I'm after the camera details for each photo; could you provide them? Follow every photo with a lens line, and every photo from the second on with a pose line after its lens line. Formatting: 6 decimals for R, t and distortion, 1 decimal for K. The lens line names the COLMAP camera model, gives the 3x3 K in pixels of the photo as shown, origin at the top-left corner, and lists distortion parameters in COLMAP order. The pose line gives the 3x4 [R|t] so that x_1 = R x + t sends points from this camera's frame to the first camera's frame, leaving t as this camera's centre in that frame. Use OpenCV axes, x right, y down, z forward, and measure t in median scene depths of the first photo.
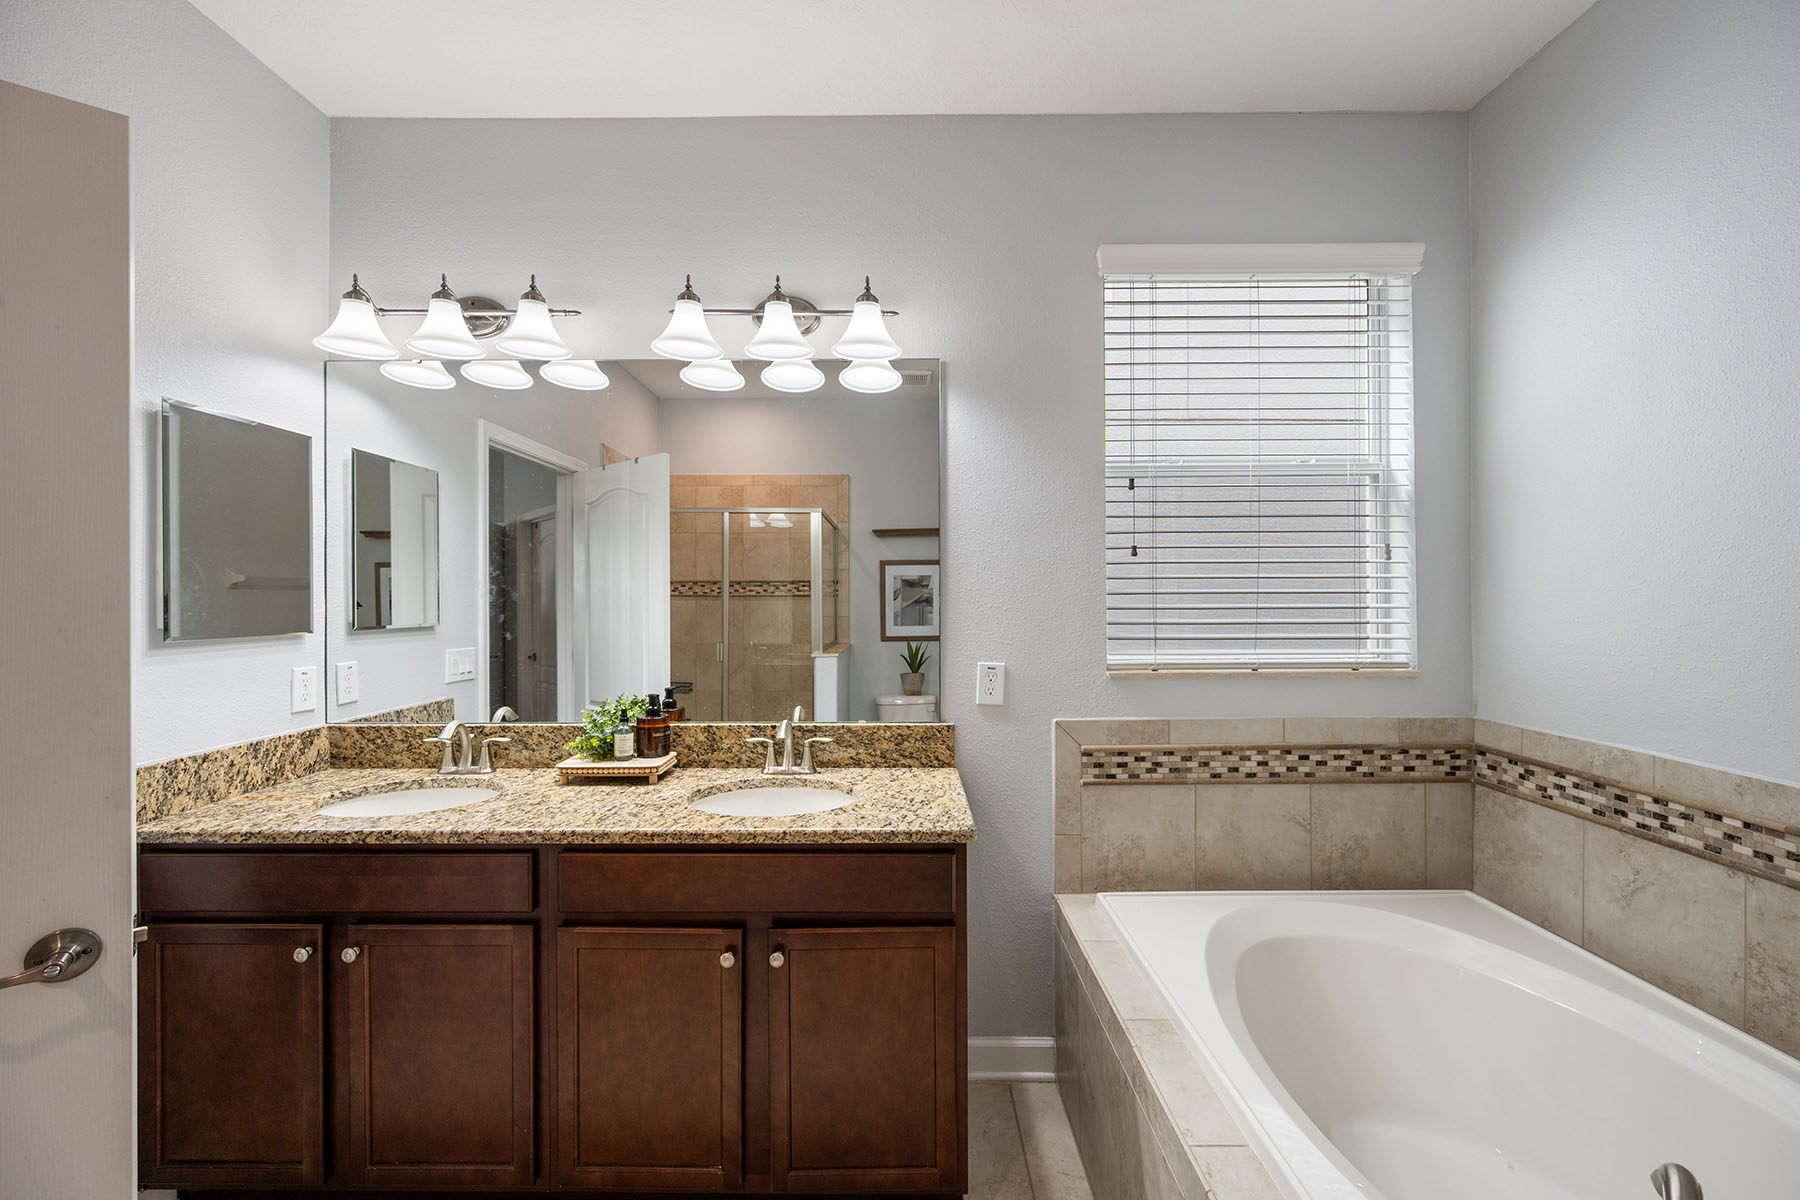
lens RADIAL K [[728.1, 0, 922.6], [0, 728.1, 599.1], [0, 0, 1]] dist [-0.004190, 0.001881]
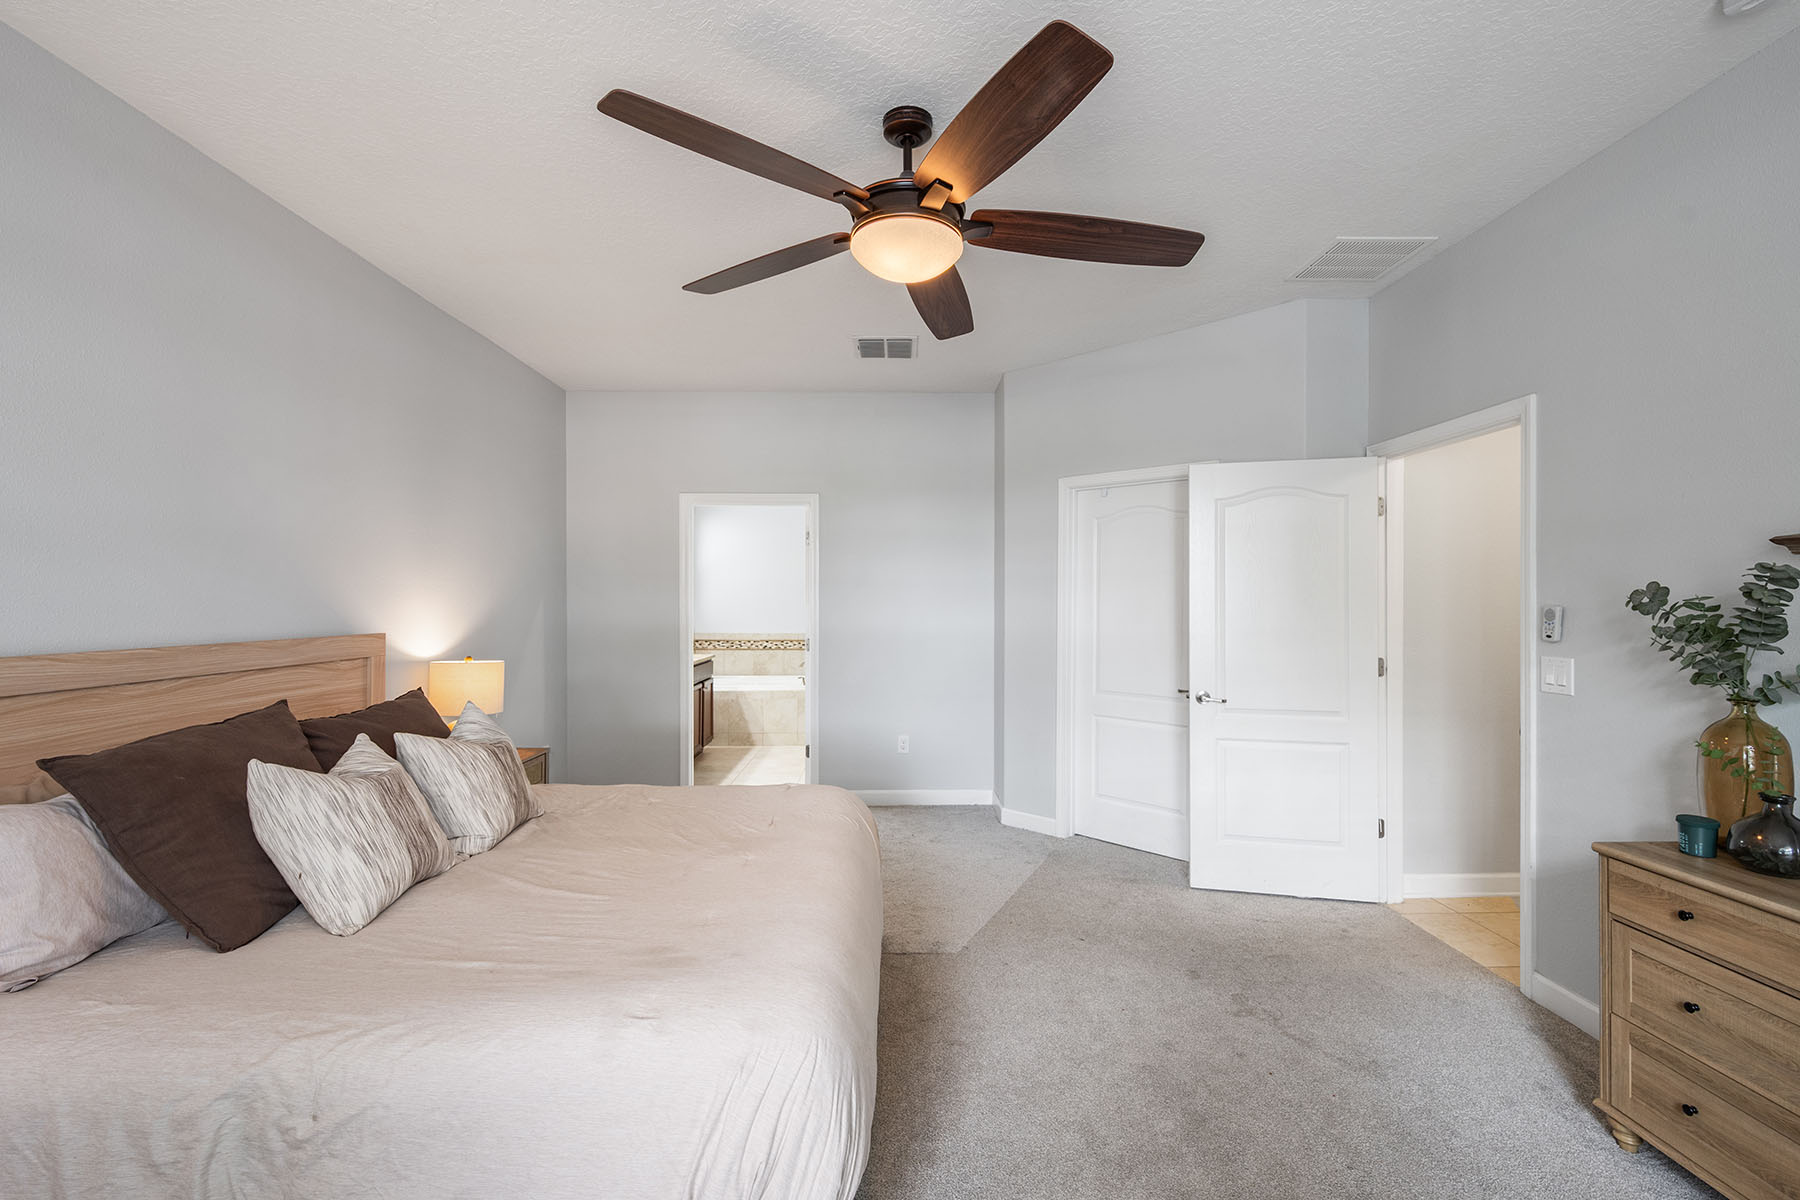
lens RADIAL K [[781.9, 0, 909.0], [0, 781.9, 598.9], [0, 0, 1]] dist [-0.004865, 0.000505]
pose [[-0.031636, 0.008520, 0.999463, -3.498207], [0.005286, 0.999951, -0.008357, 0.022768], [-0.999485, 0.005018, -0.031680, -0.017595]]
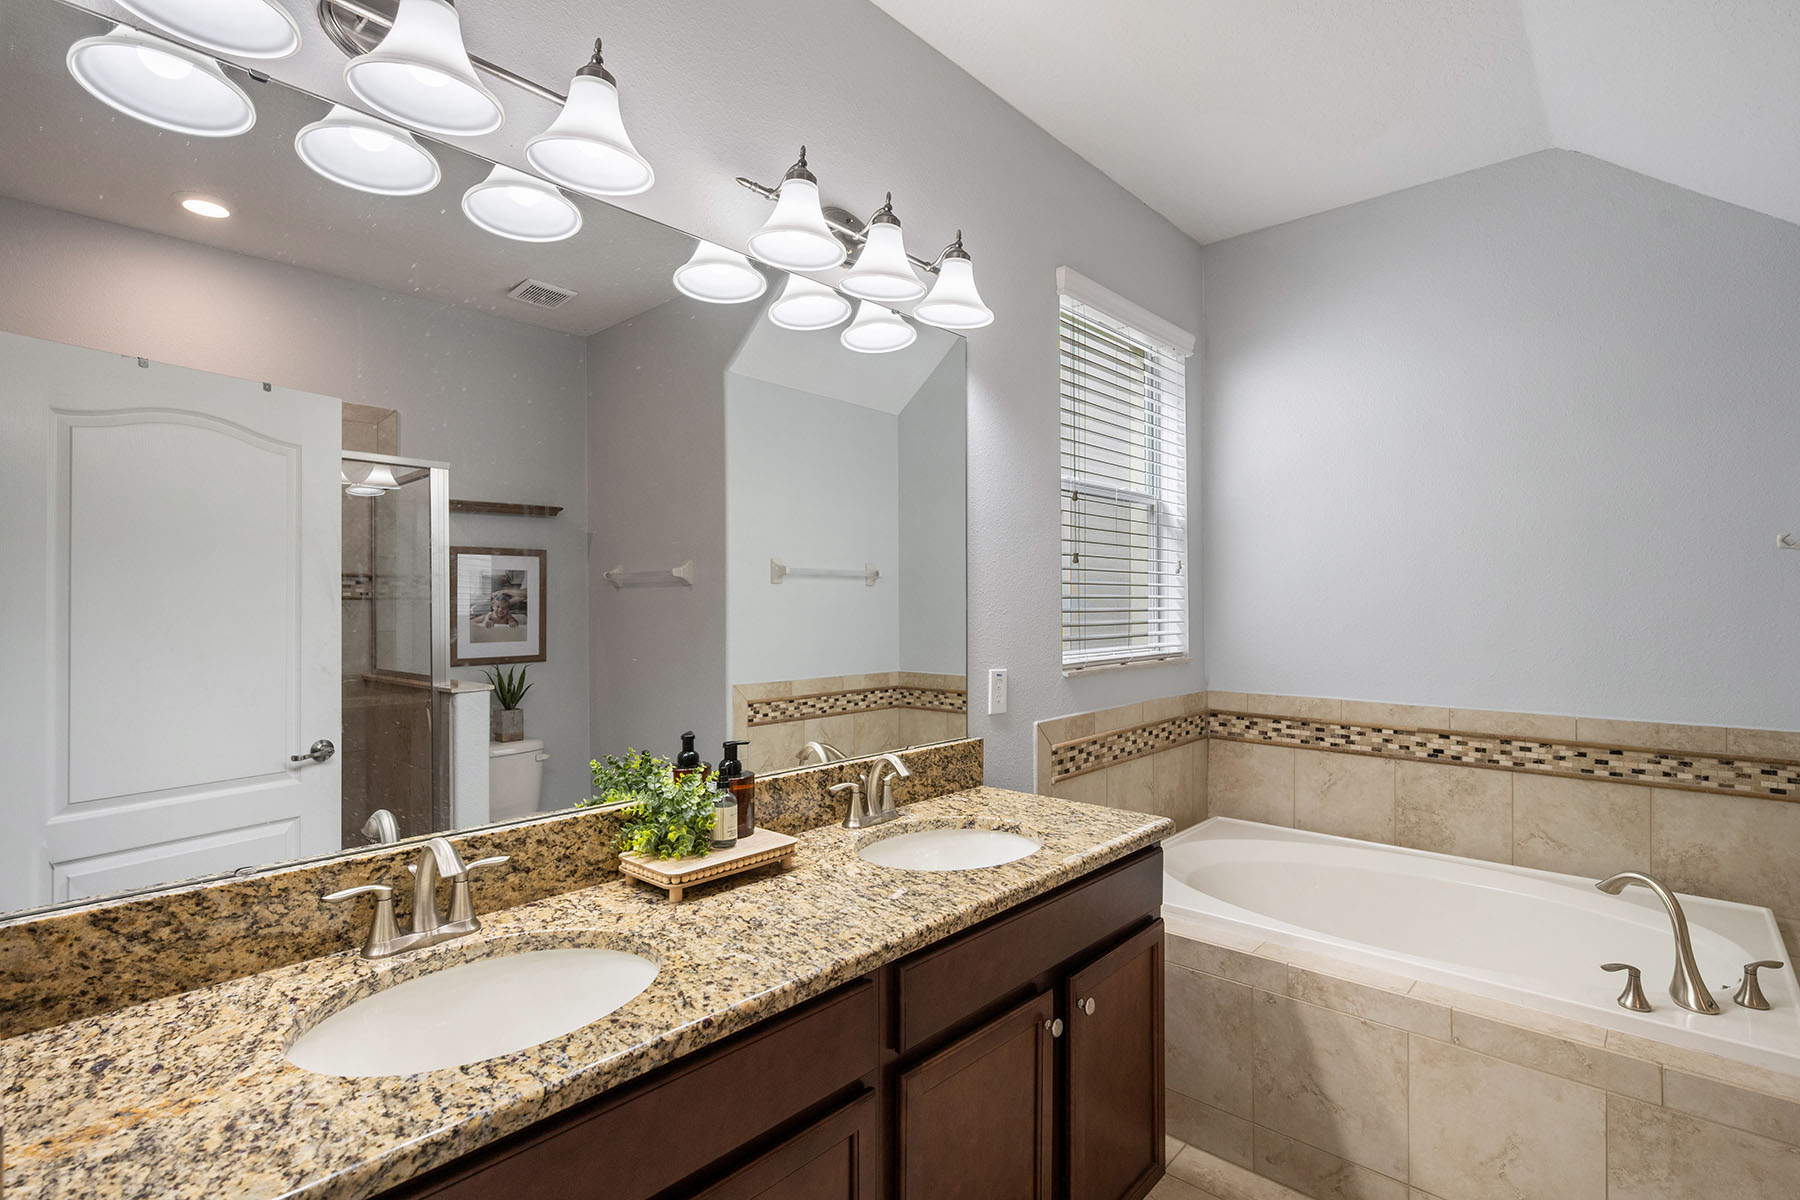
lens RADIAL K [[873.5, 0, 906.3], [0, 873.5, 600.3], [0, 0, 1]] dist [0.001187, -0.001471]
pose [[0.660641, 0.005096, 0.750685, -0.852755], [0.000356, 0.999975, -0.007102, 0.005207], [-0.750702, 0.004959, 0.660622, 0.339653]]
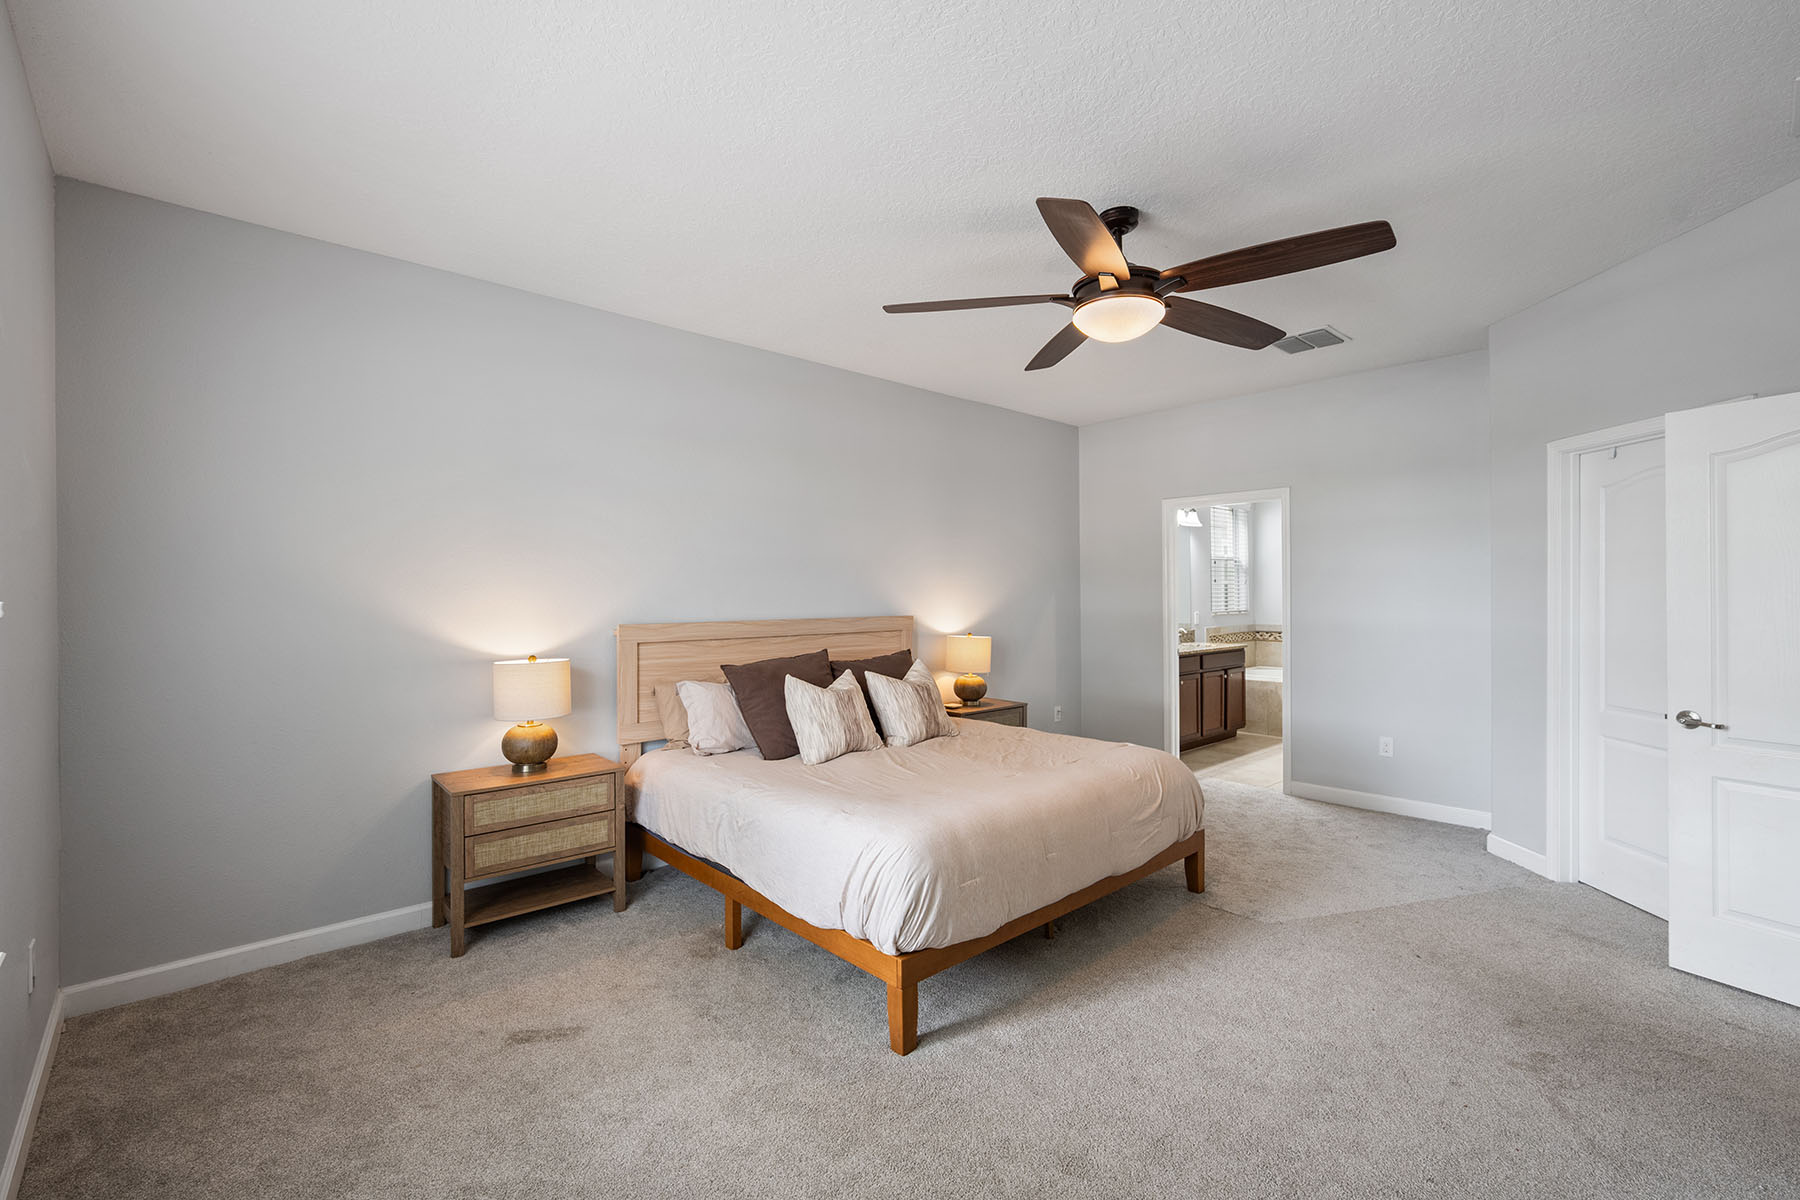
lens RADIAL K [[781.9, 0, 902.3], [0, 781.9, 591.9], [0, 0, 1]] dist [-0.004865, 0.000505]
pose [[0.725340, 0.003851, 0.688380, -3.640445], [0.005371, 0.999922, -0.011254, 0.024833], [-0.688370, 0.011860, 0.725263, -0.793304]]
